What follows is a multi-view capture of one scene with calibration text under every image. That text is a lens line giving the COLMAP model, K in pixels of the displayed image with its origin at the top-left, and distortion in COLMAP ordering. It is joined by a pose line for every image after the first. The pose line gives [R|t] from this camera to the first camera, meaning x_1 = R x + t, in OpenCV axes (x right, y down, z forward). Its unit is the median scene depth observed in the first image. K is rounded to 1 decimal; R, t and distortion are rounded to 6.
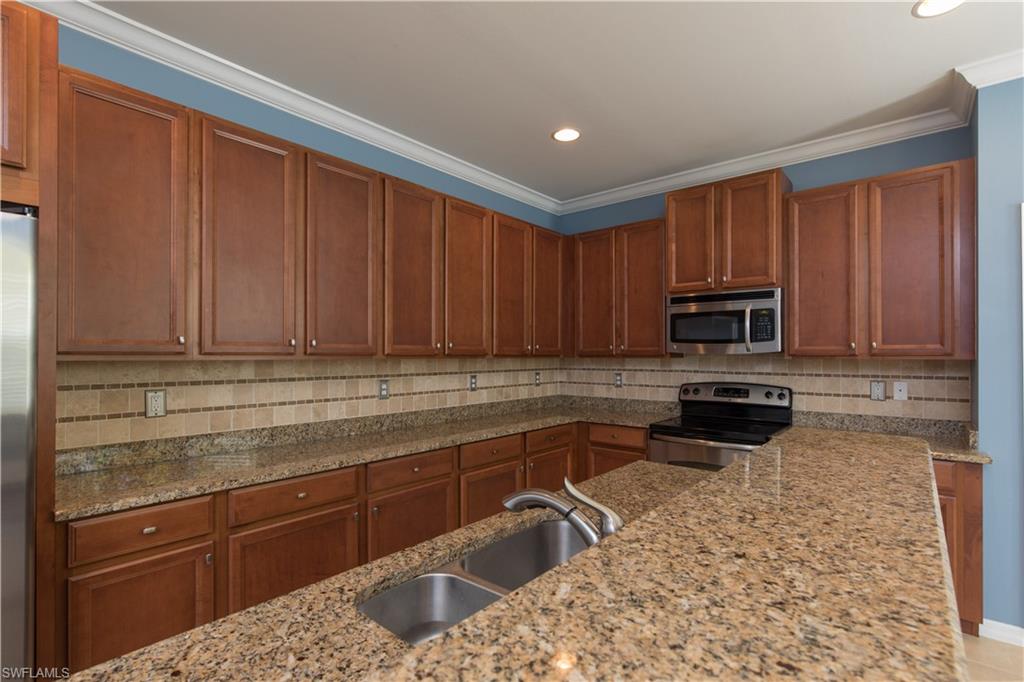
lens RADIAL K [[485.2, 0, 522.6], [0, 485.2, 349.6], [0, 0, 1]] dist [-0.001820, -0.000287]
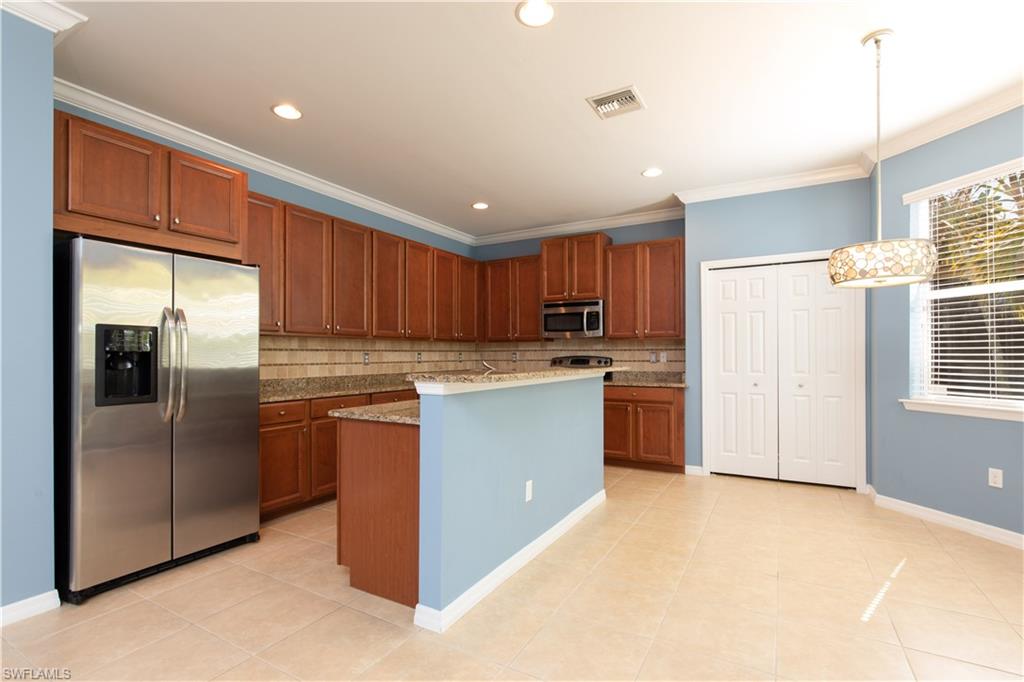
lens RADIAL K [[460.8, 0, 519.7], [0, 460.8, 341.5], [0, 0, 1]] dist [0.005276, -0.000535]
pose [[0.983719, 0.000128, 0.179713, -0.061098], [0.002752, 0.999872, -0.015777, 0.049056], [-0.179692, 0.016015, 0.983592, -0.575461]]
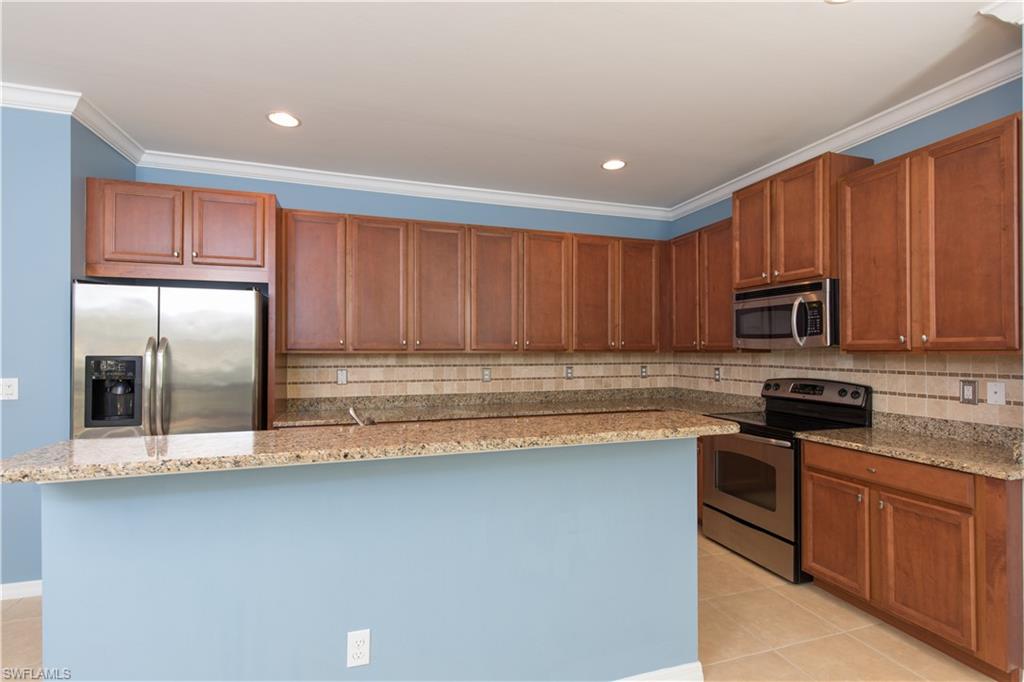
lens RADIAL K [[460.8, 0, 511.3], [0, 460.8, 342.3], [0, 0, 1]] dist [0.005276, -0.000535]
pose [[0.849931, -0.010481, -0.526789, 0.467379], [0.006586, 0.999935, -0.009268, 0.000797], [0.526852, 0.004408, 0.849945, -0.091246]]
